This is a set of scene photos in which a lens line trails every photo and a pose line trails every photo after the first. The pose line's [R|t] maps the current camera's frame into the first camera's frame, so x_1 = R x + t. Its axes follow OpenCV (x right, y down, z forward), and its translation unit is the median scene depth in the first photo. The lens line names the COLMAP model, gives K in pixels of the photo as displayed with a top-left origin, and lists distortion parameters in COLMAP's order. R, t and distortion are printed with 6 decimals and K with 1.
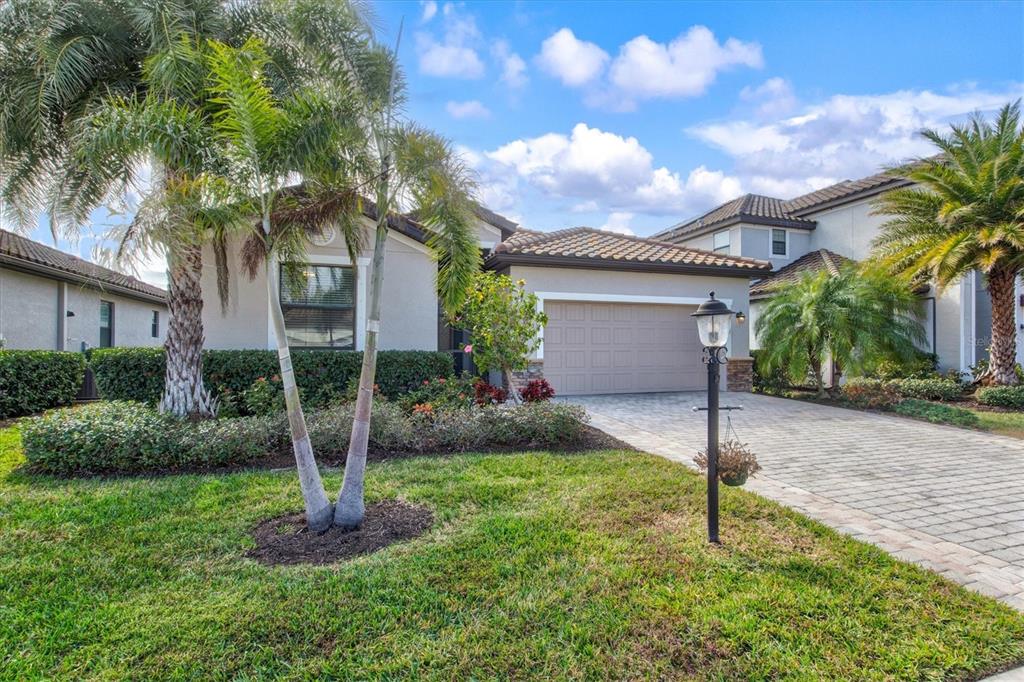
lens RADIAL K [[507.1, 0, 509.1], [0, 507.1, 343.9], [0, 0, 1]] dist [0.001470, 0.001681]
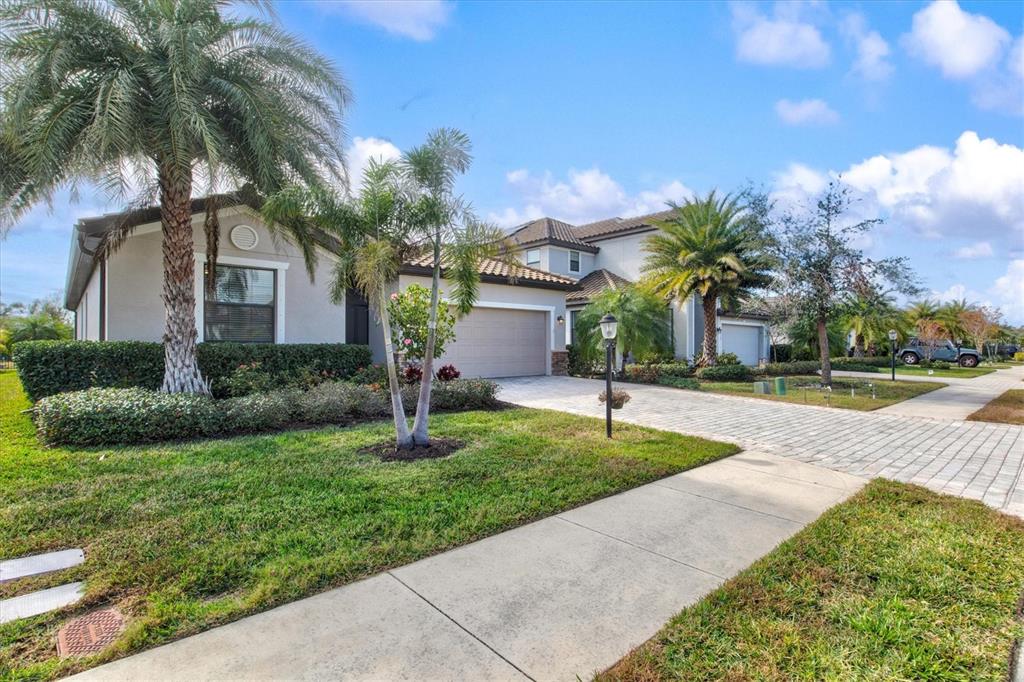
lens RADIAL K [[507.1, 0, 509.1], [0, 507.1, 343.9], [0, 0, 1]] dist [0.001470, 0.001681]
pose [[0.918127, 0.000840, 0.396285, -0.229762], [-0.002747, 0.999987, 0.004244, 0.005820], [-0.396277, -0.004985, 0.918118, -0.203392]]
